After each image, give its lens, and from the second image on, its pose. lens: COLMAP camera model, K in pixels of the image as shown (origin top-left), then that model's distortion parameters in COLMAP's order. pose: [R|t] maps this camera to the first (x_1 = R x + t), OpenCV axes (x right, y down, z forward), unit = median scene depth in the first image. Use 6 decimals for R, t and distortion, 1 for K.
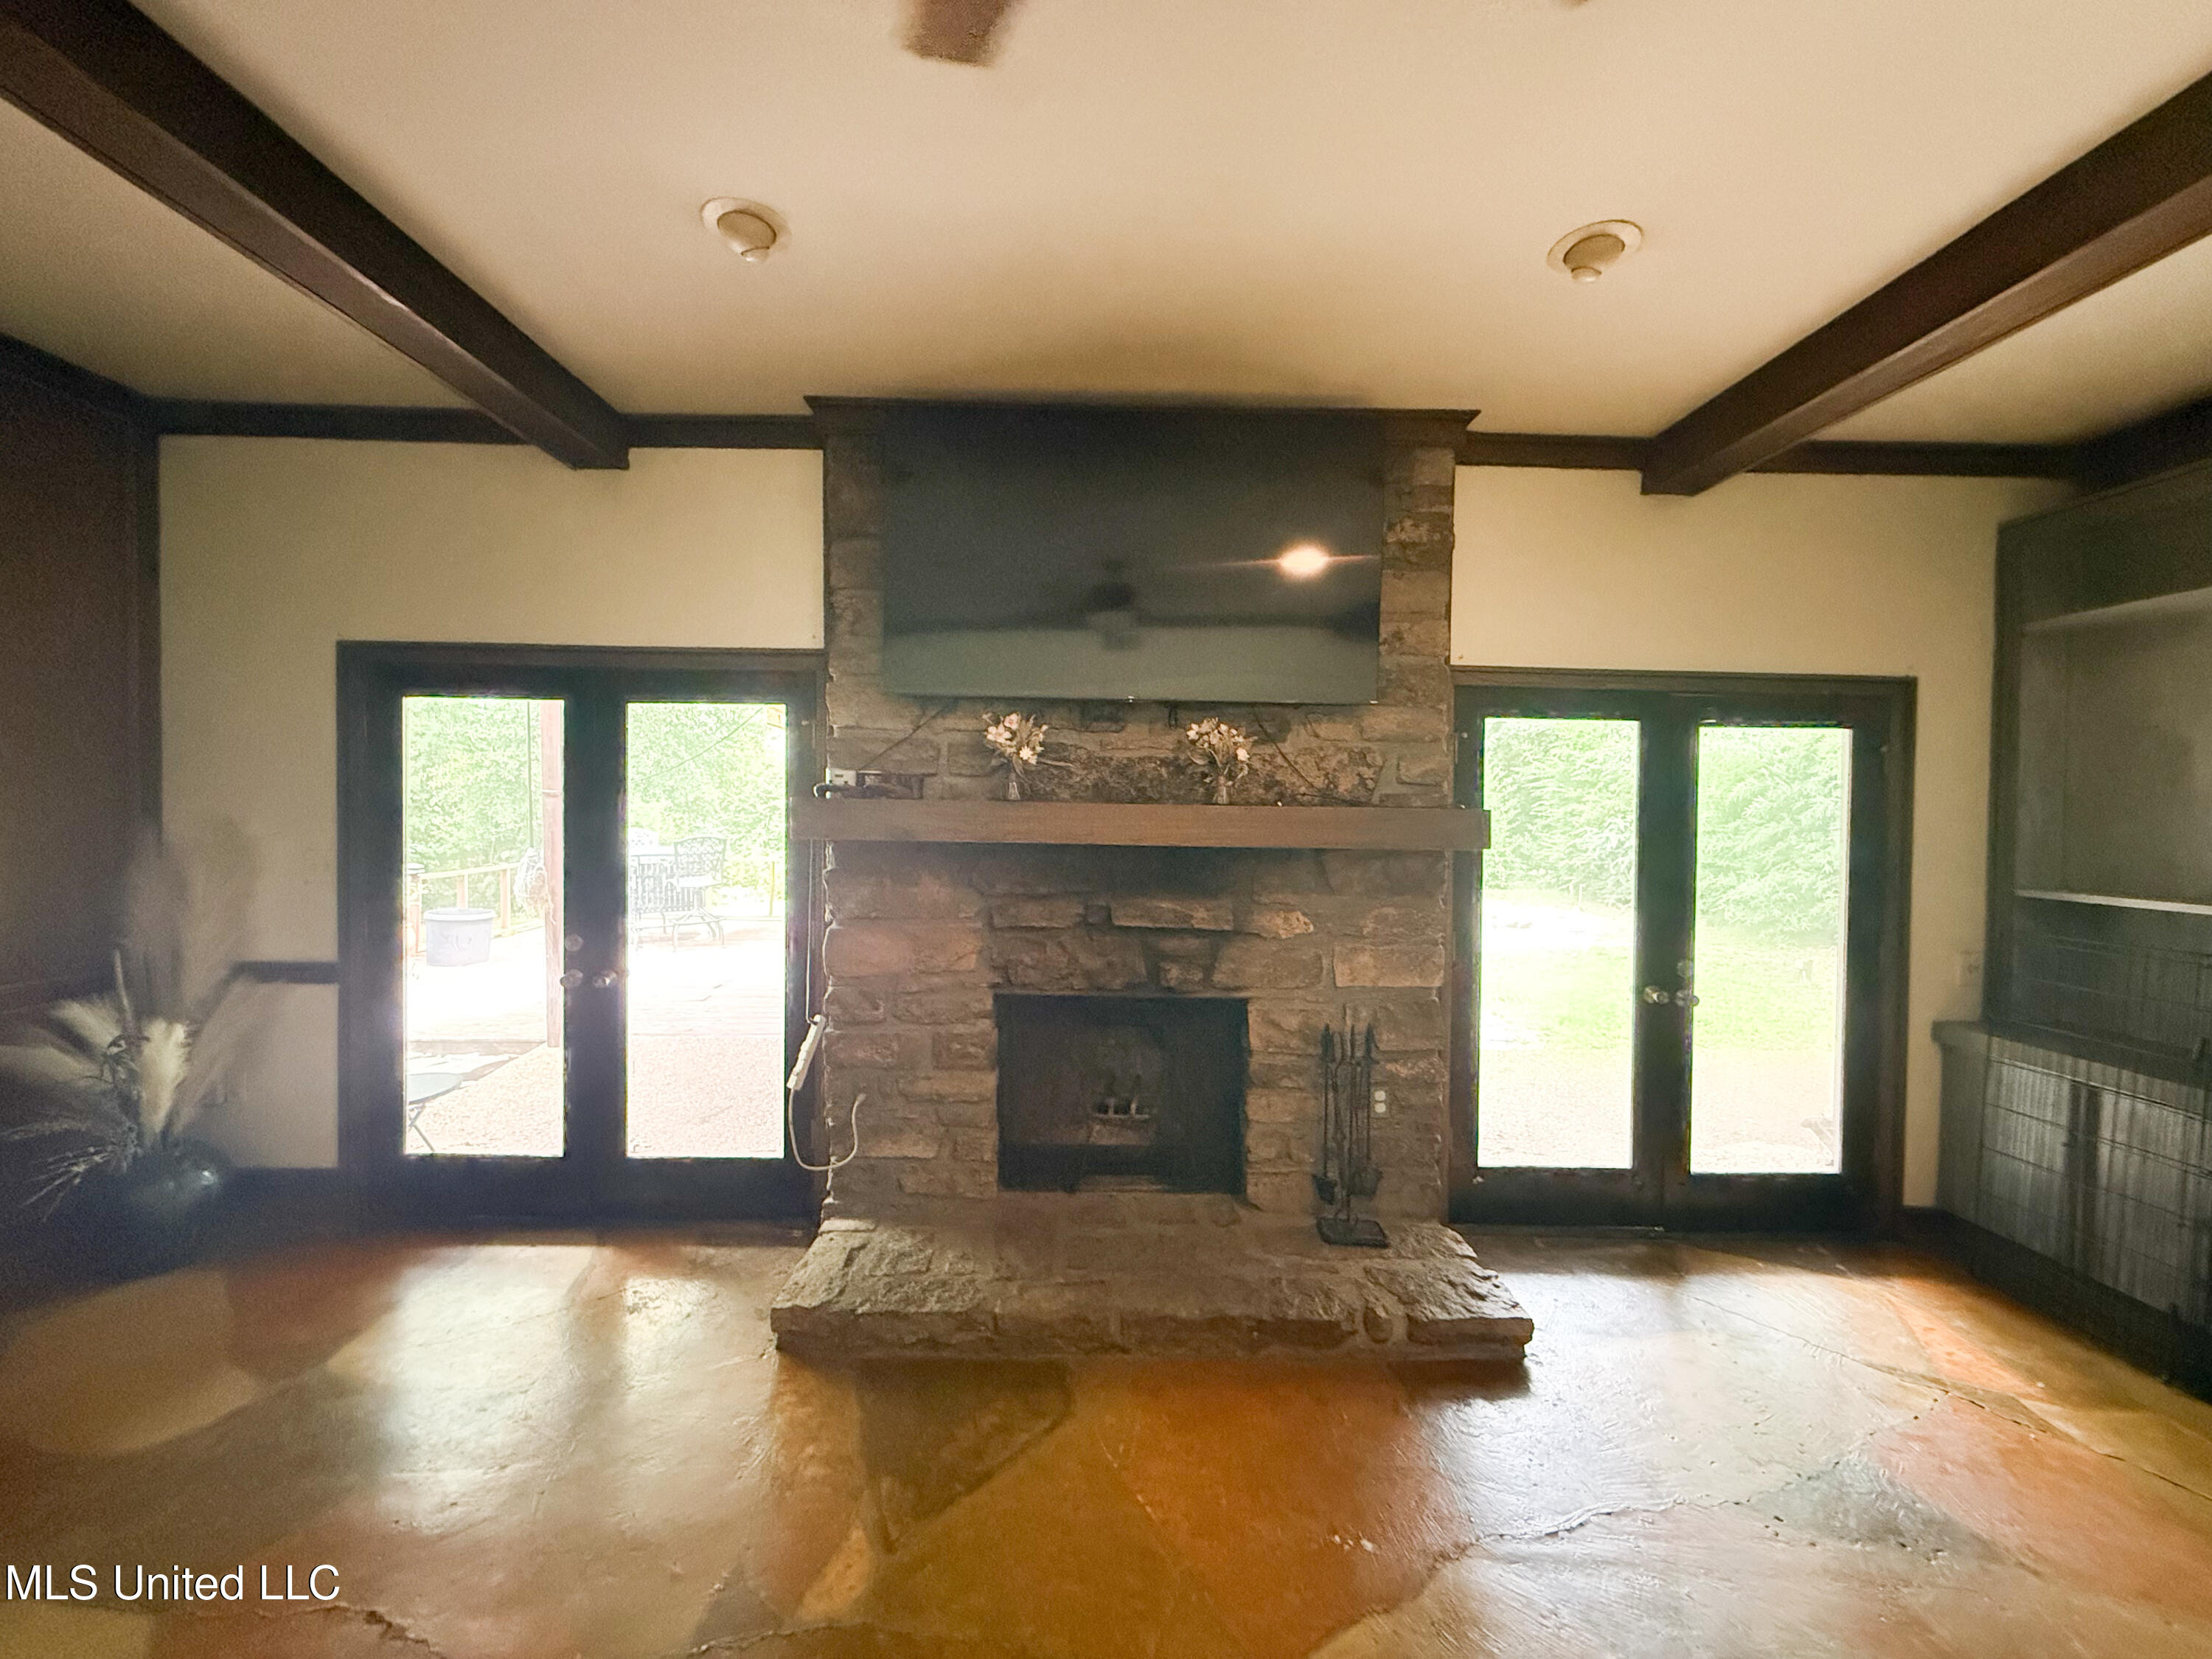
lens RADIAL K [[889.2, 0, 1098.1], [0, 889.2, 823.3], [0, 0, 1]] dist [-0.003391, 0.001279]
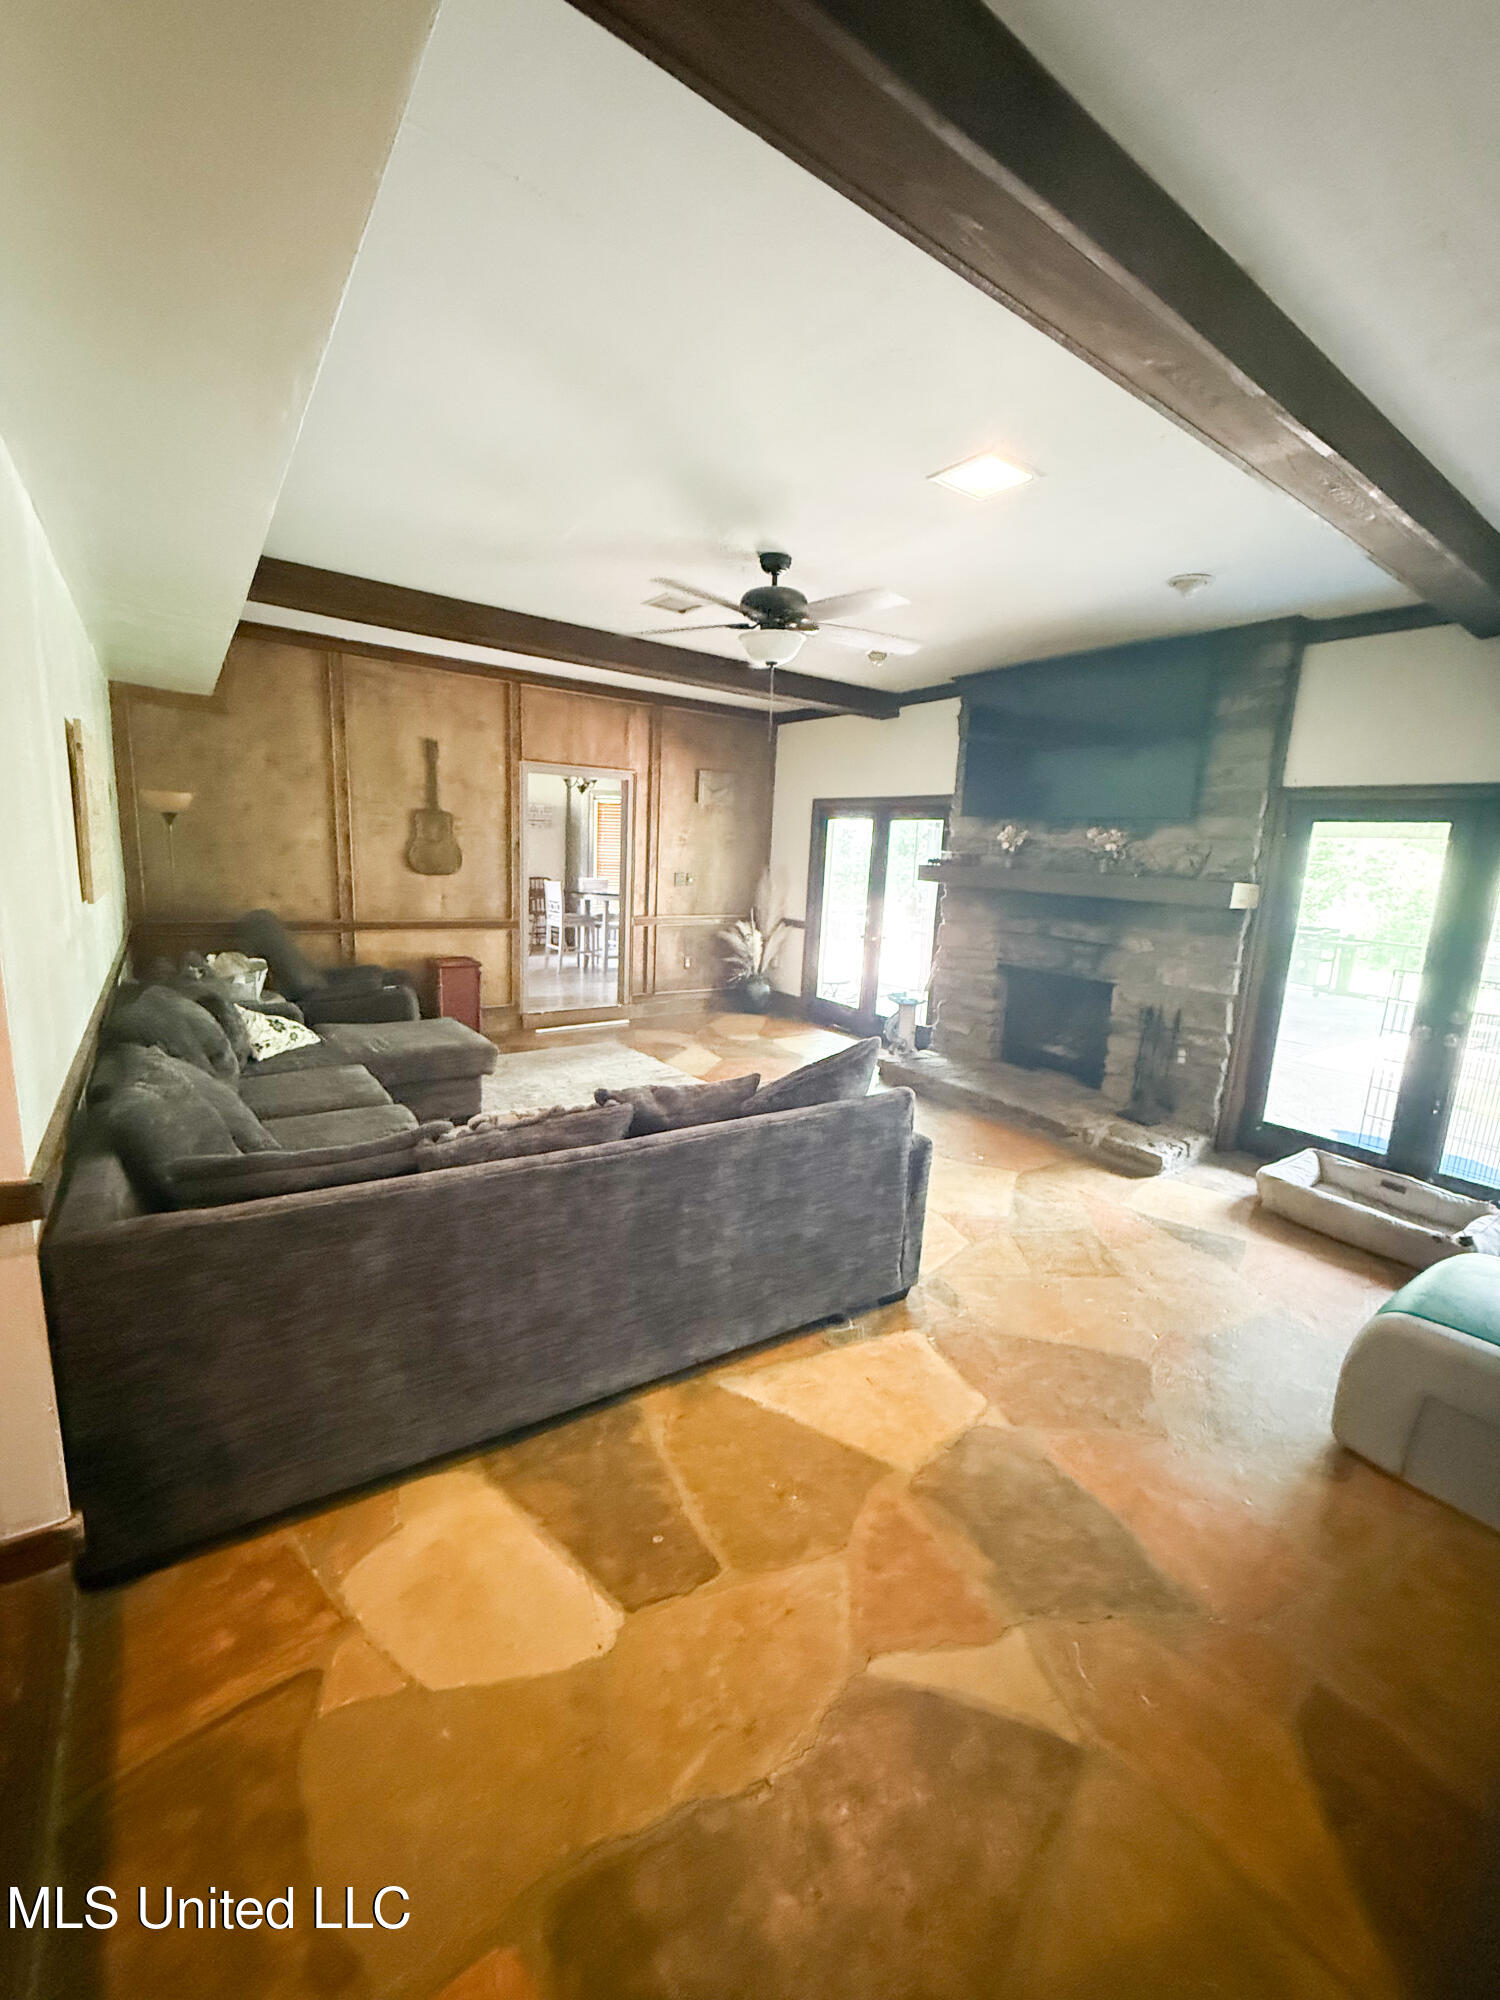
lens RADIAL K [[804.0, 0, 753.3], [0, 804.0, 998.9], [0, 0, 1]] dist [-0.003391, 0.001279]
pose [[0.567280, 0.164582, -0.806912, 1.077126], [-0.060122, 0.985488, 0.158739, 0.012626], [0.821328, -0.041536, 0.568943, -0.532834]]
